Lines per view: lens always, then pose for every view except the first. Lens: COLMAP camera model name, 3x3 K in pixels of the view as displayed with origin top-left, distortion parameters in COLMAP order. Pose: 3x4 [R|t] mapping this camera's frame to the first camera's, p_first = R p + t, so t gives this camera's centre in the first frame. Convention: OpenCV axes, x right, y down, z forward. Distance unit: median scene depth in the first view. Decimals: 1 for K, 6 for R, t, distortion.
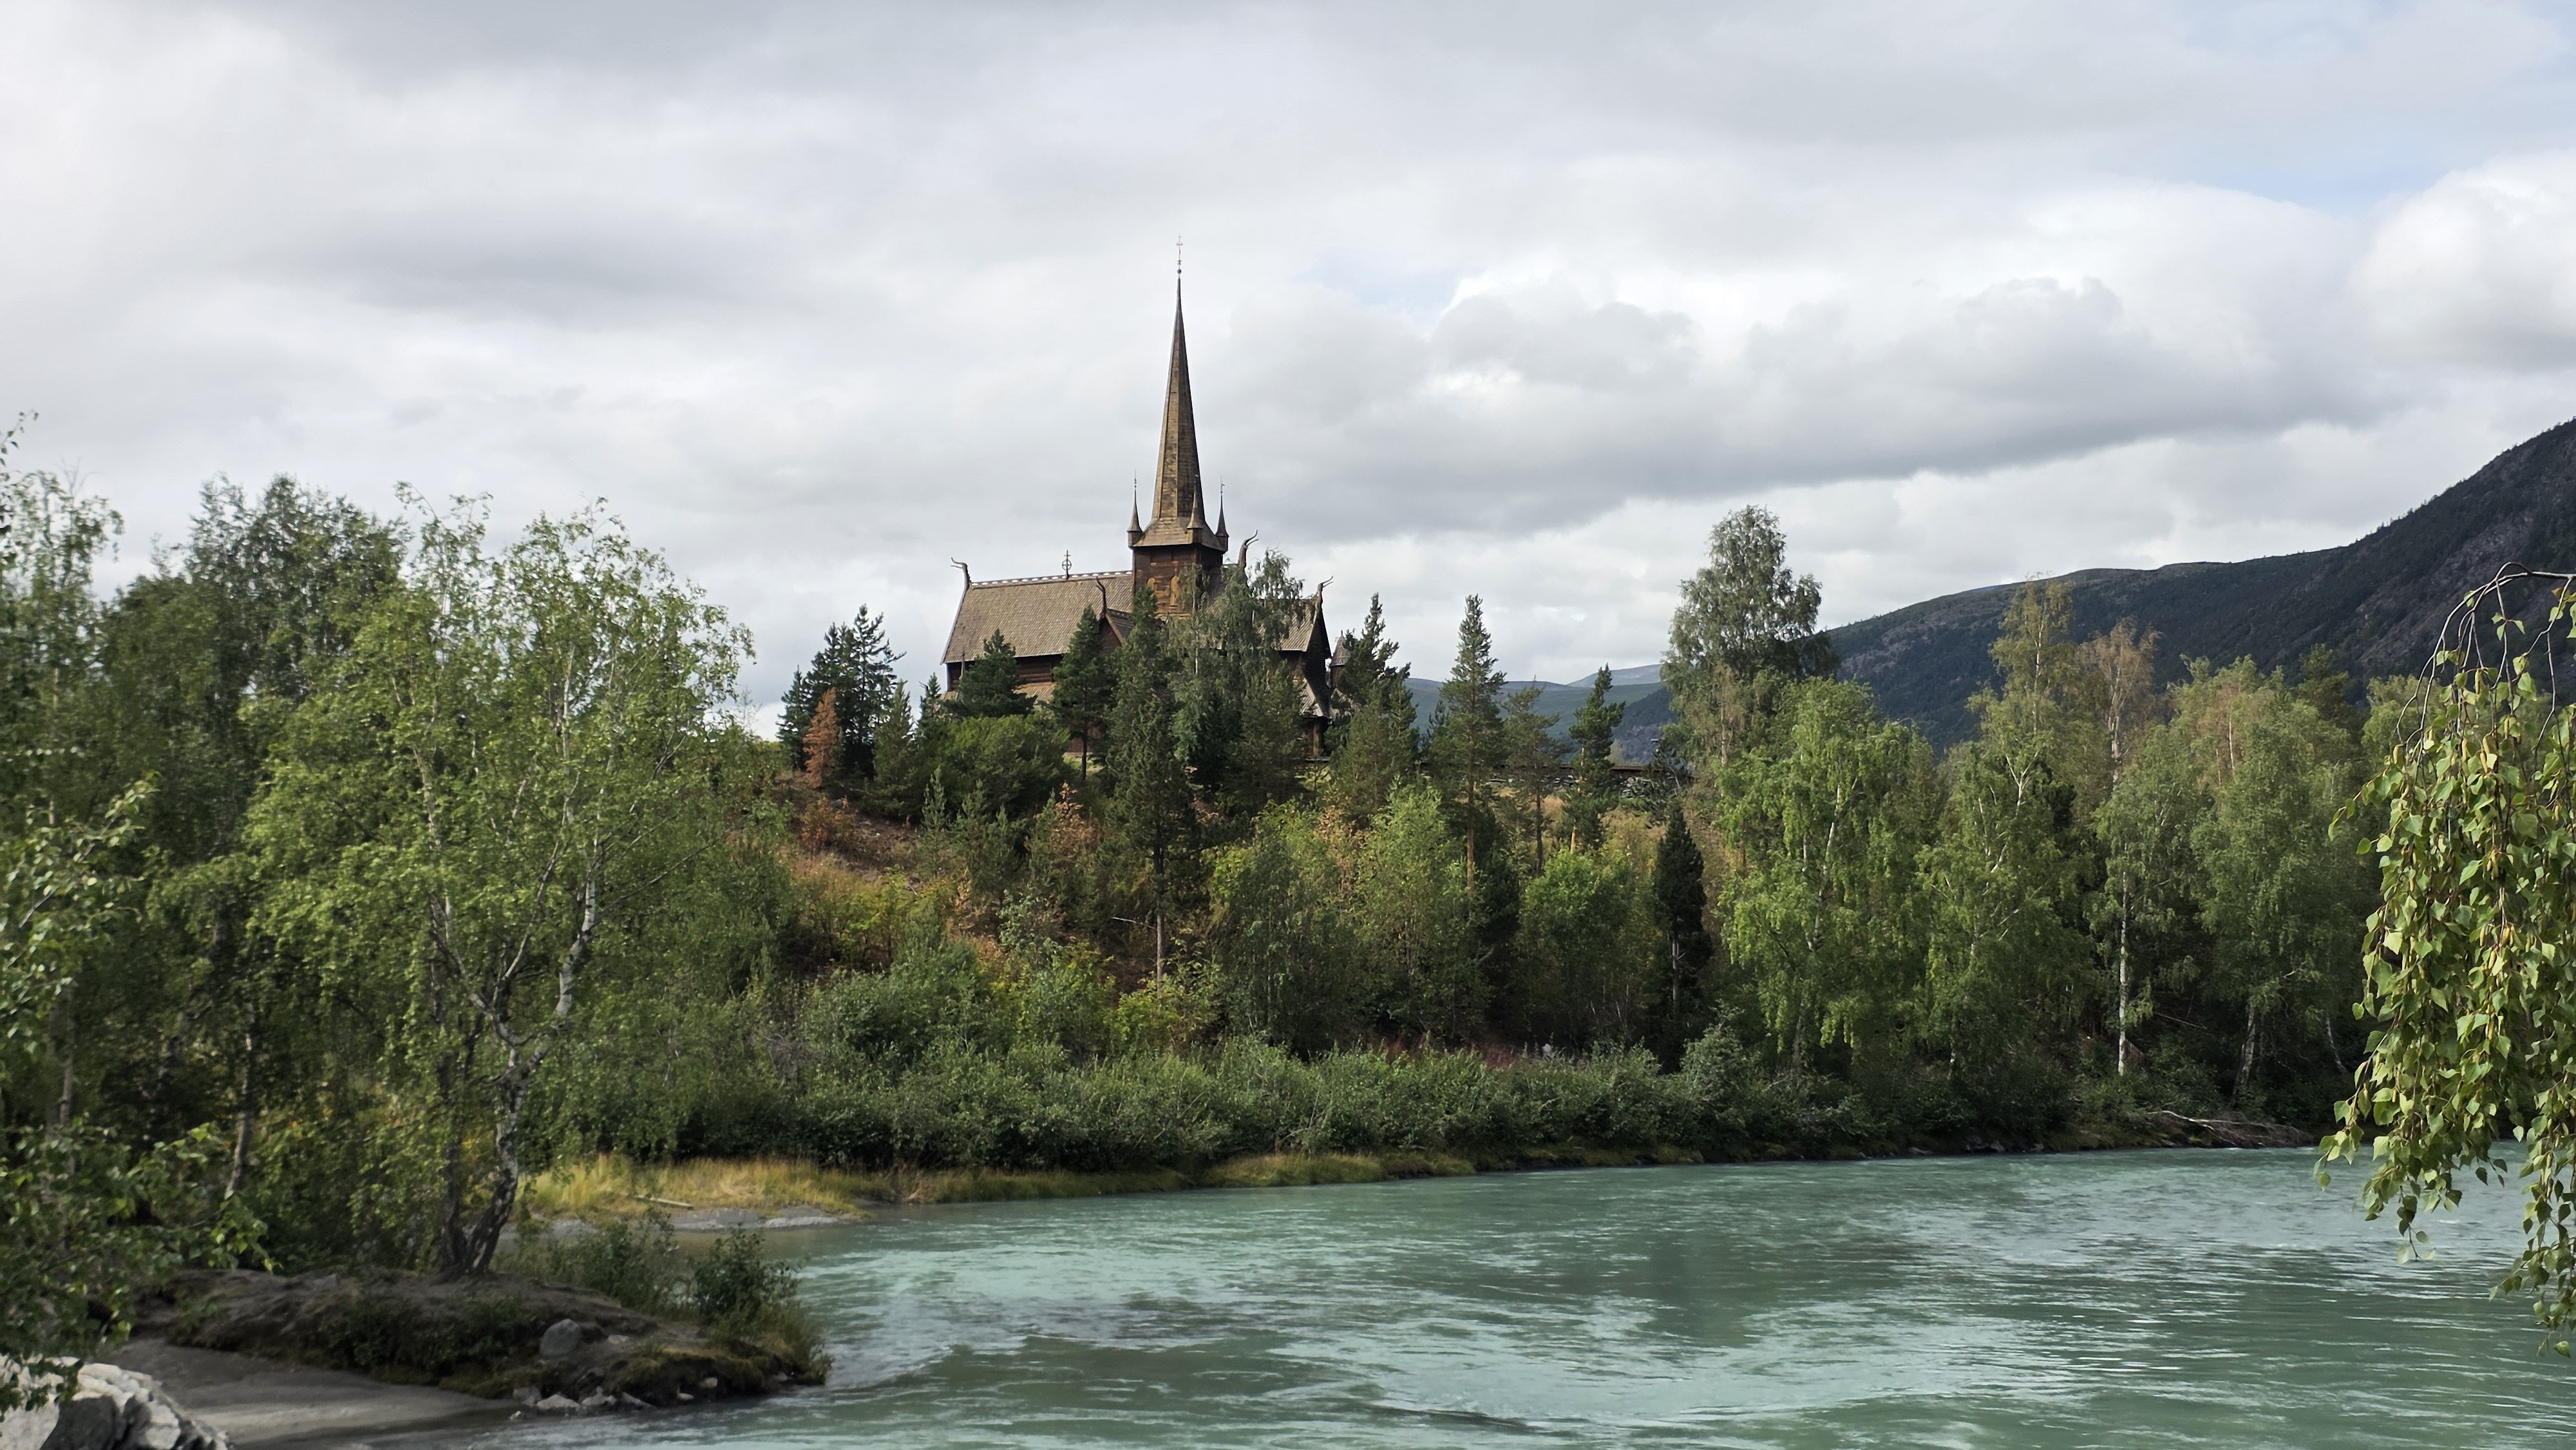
lens RADIAL K [[3435.4, 0, 1288.0], [0, 3435.4, 725.0], [0, 0, 1]] dist [0.245235, -0.886993]
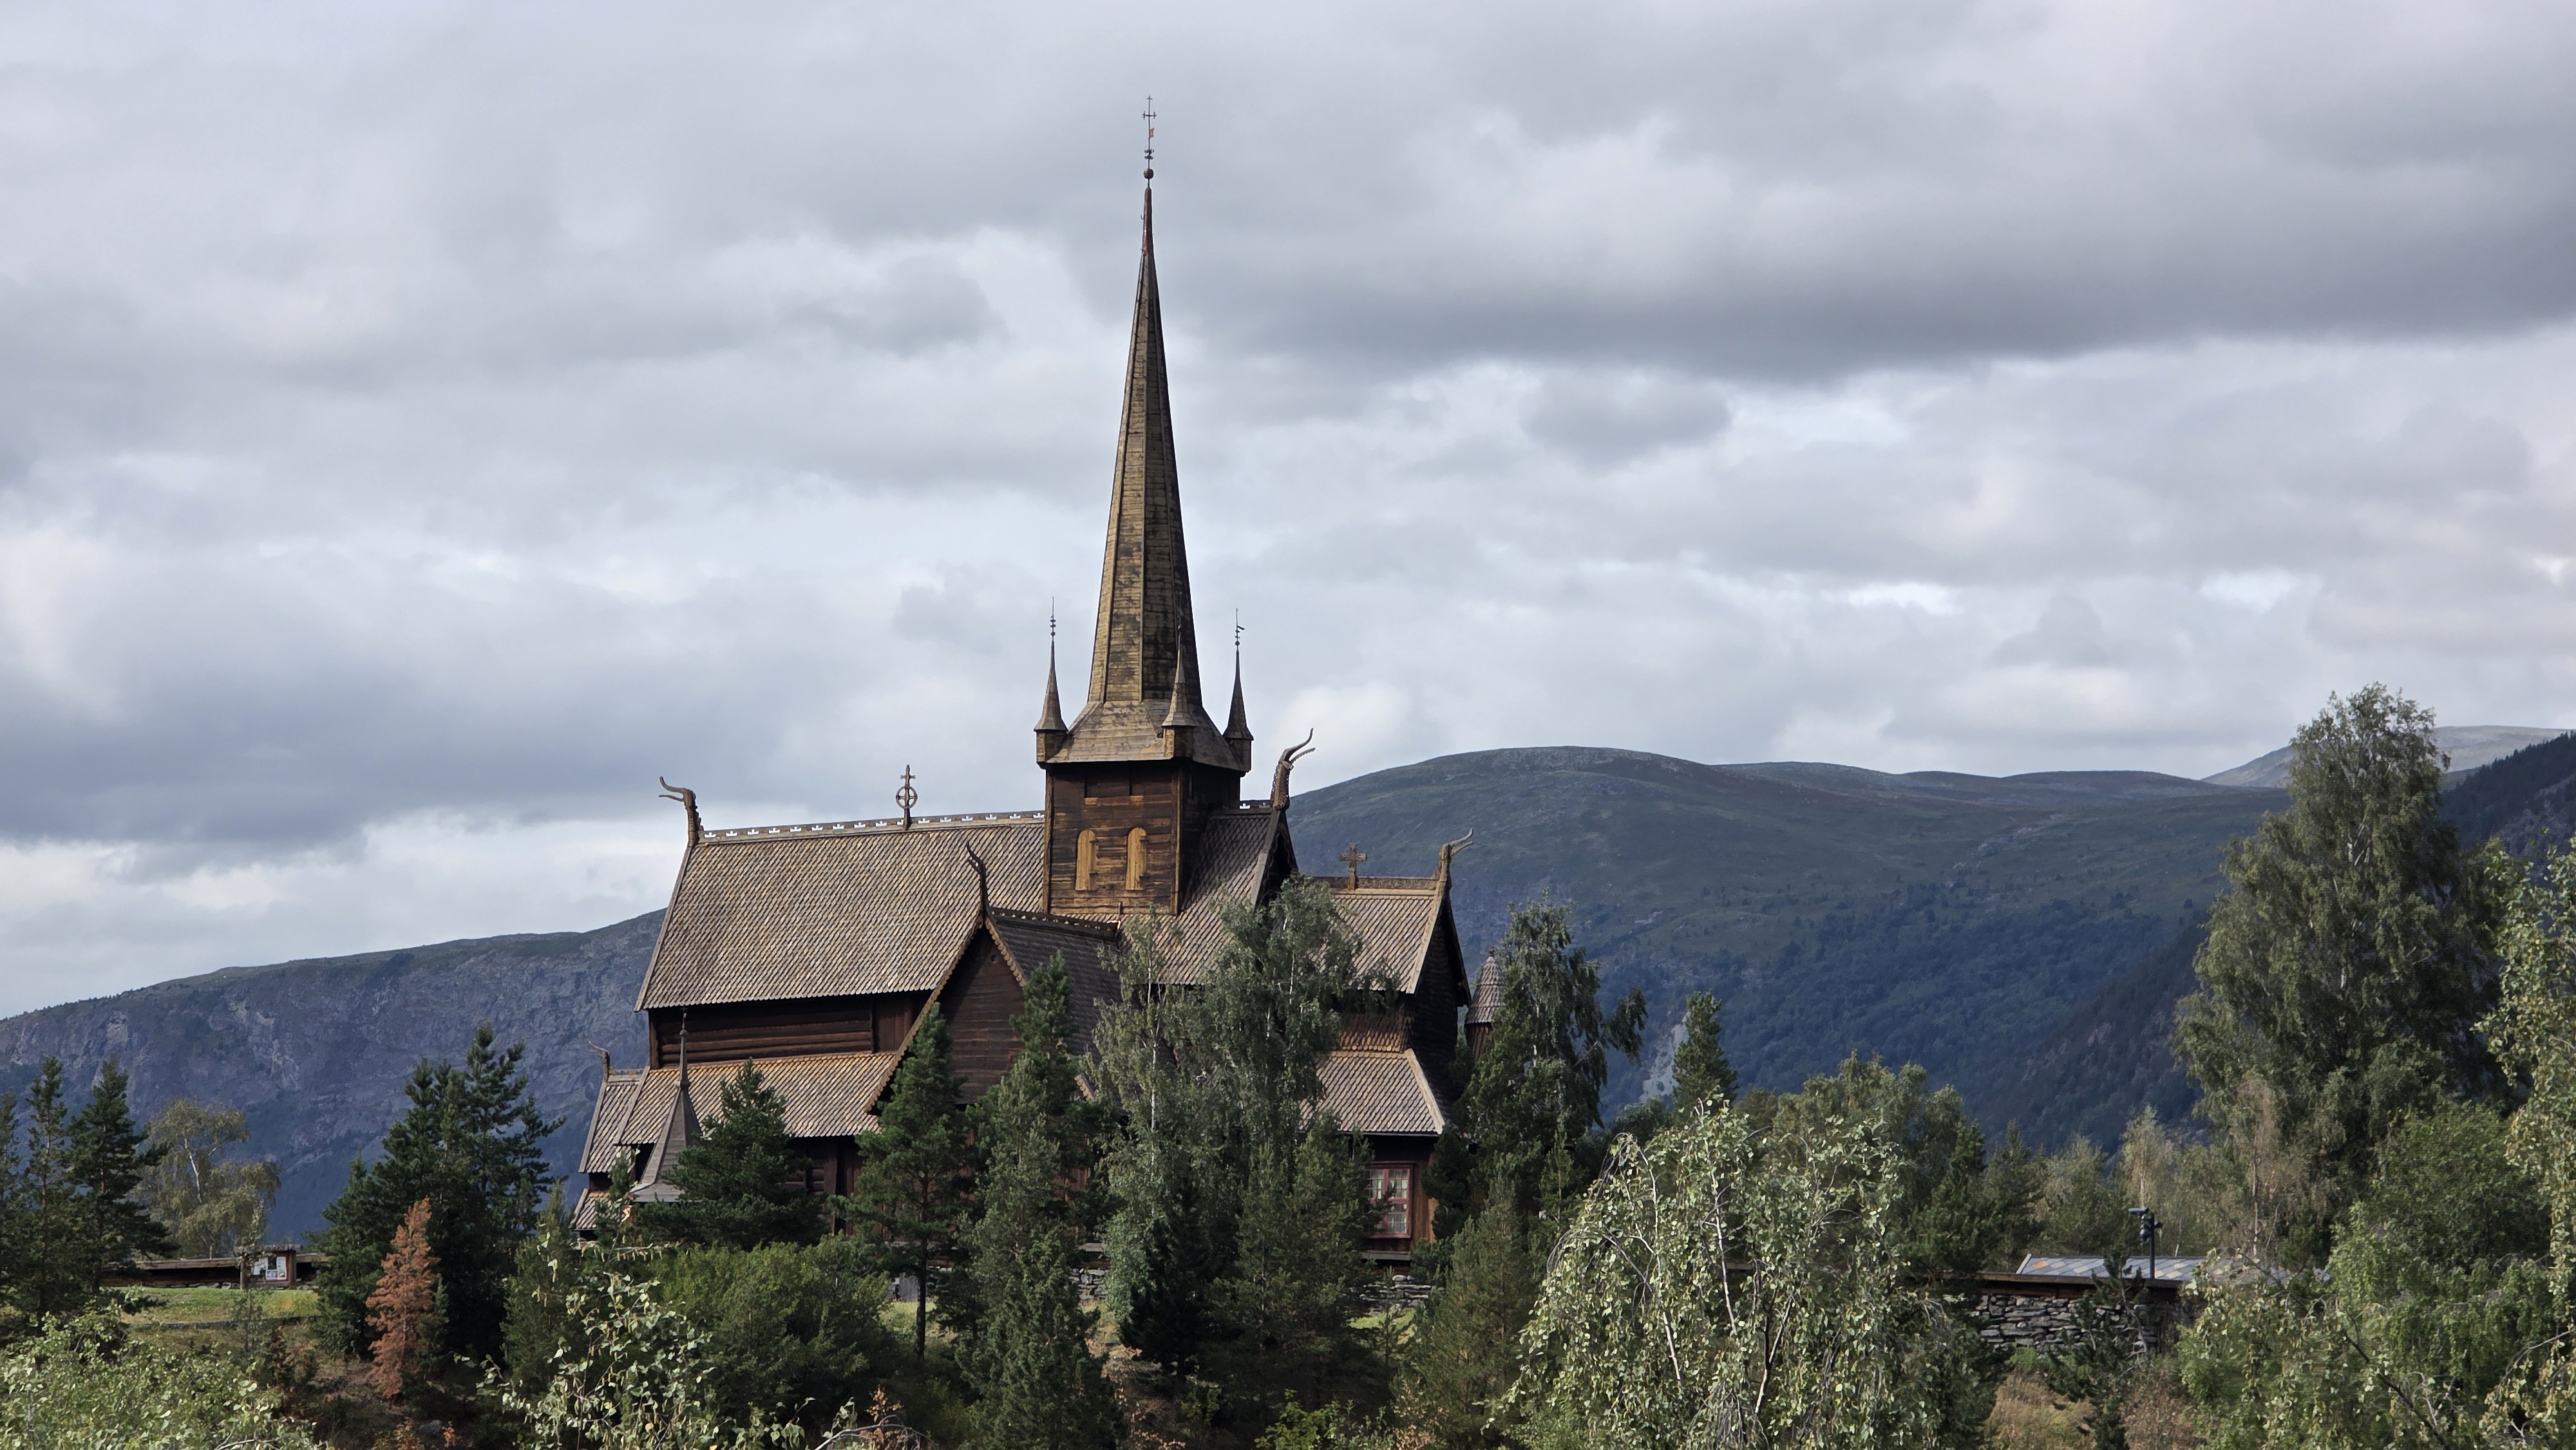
lens RADIAL K [[8611.7, 0, 1288.0], [0, 8611.7, 725.0], [0, 0, 1]] dist [0.354008, -2.039206]
pose [[0.999687, 0.001574, -0.024971, 0.023369], [-0.002010, 0.999846, -0.017430, -0.050267], [0.024939, 0.017474, 0.999536, -0.235368]]
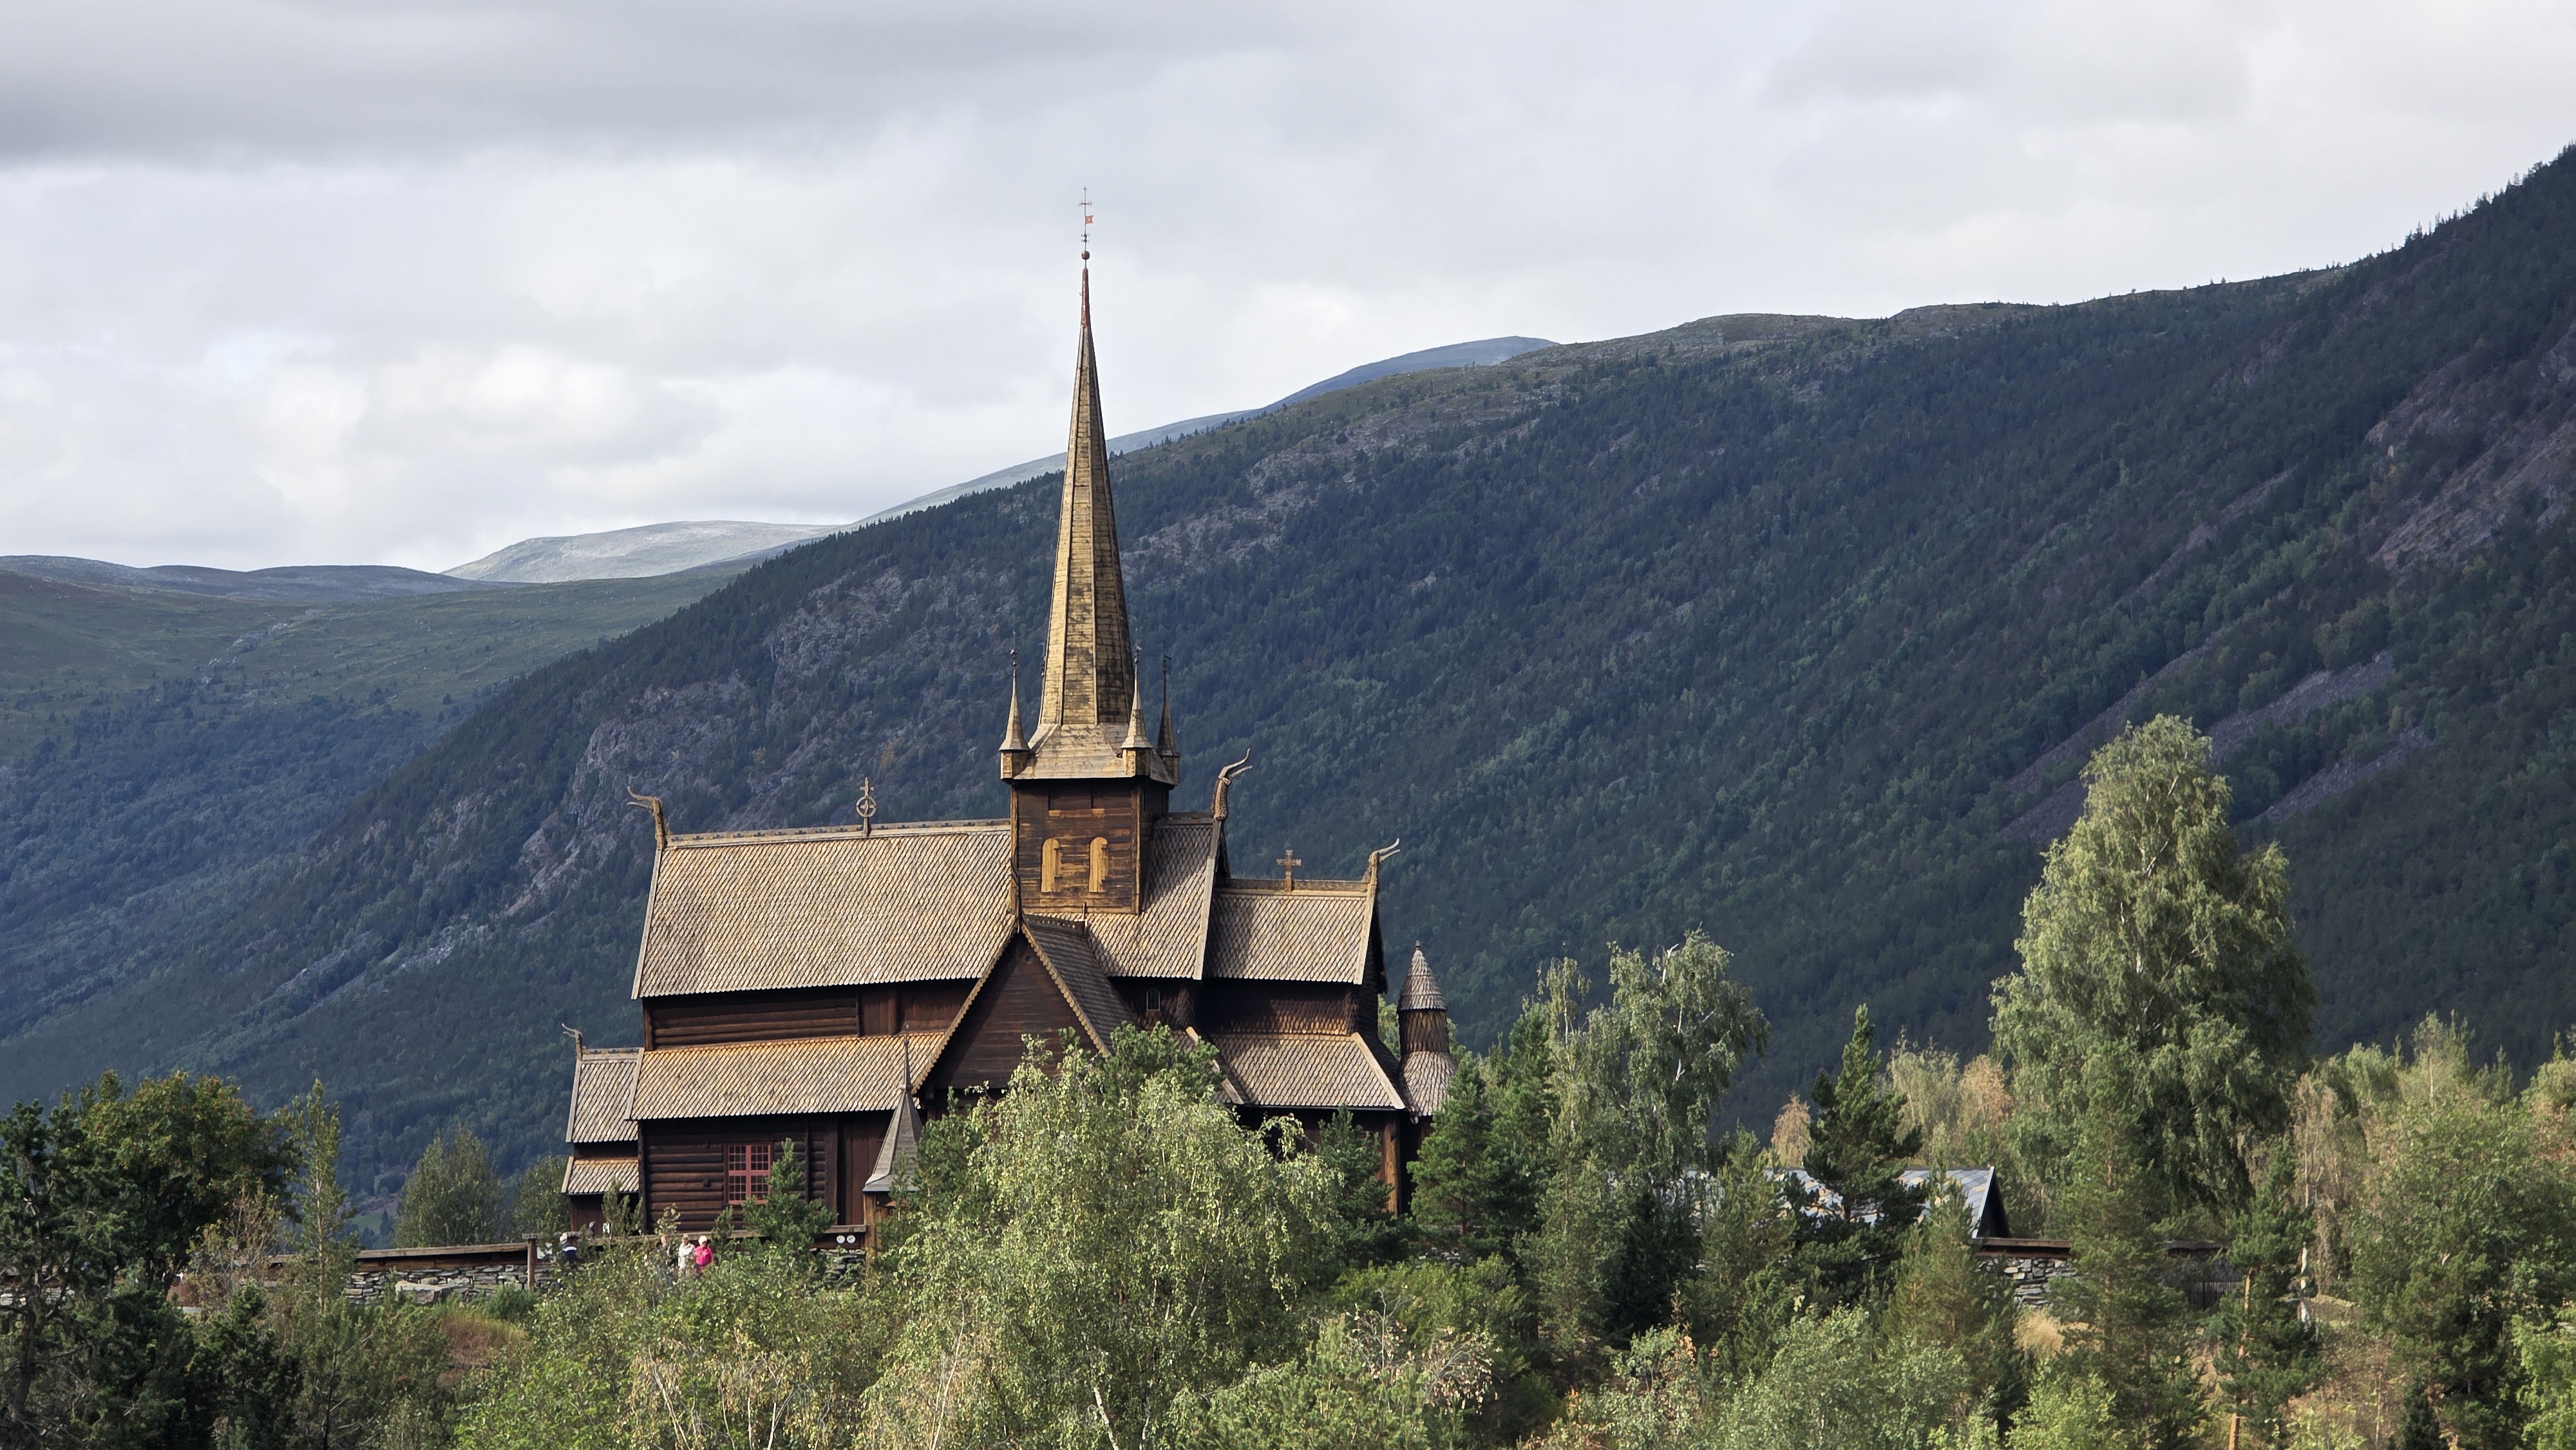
lens RADIAL K [[8611.7, 0, 1288.0], [0, 8611.7, 725.0], [0, 0, 1]] dist [0.354008, -2.039206]
pose [[0.983666, 0.000993, 0.180003, -0.331688], [-0.002187, 0.999977, 0.006433, -0.094333], [-0.179992, -0.006722, 0.983645, -0.427194]]
